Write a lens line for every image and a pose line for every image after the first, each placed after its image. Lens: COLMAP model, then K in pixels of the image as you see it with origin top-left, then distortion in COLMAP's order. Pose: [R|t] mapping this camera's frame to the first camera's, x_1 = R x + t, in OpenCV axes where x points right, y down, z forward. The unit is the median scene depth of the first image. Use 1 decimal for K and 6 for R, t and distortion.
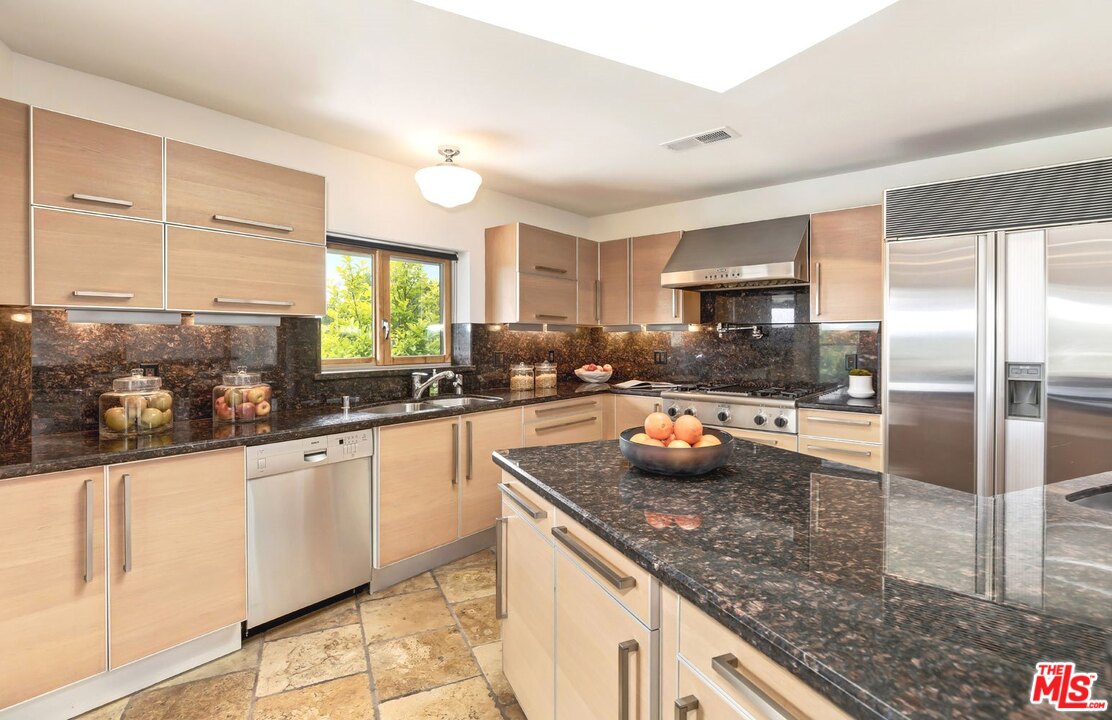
lens RADIAL K [[532.9, 0, 557.4], [0, 532.9, 348.4], [0, 0, 1]] dist [-0.003526, -0.000272]
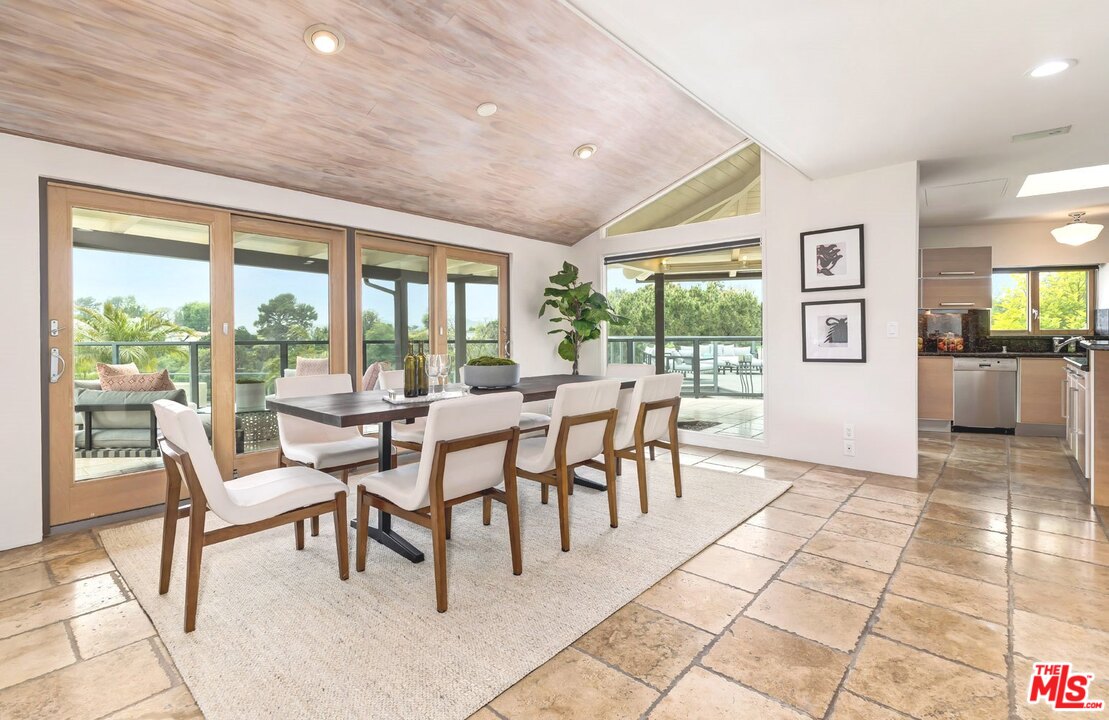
lens RADIAL K [[511.5, 0, 553.5], [0, 511.5, 334.9], [0, 0, 1]] dist [-0.000108, -0.000041]
pose [[0.411822, 0.000523, -0.911264, 0.506228], [-0.006950, 0.999973, -0.002567, 0.046552], [0.911238, 0.007391, 0.411815, -1.030776]]
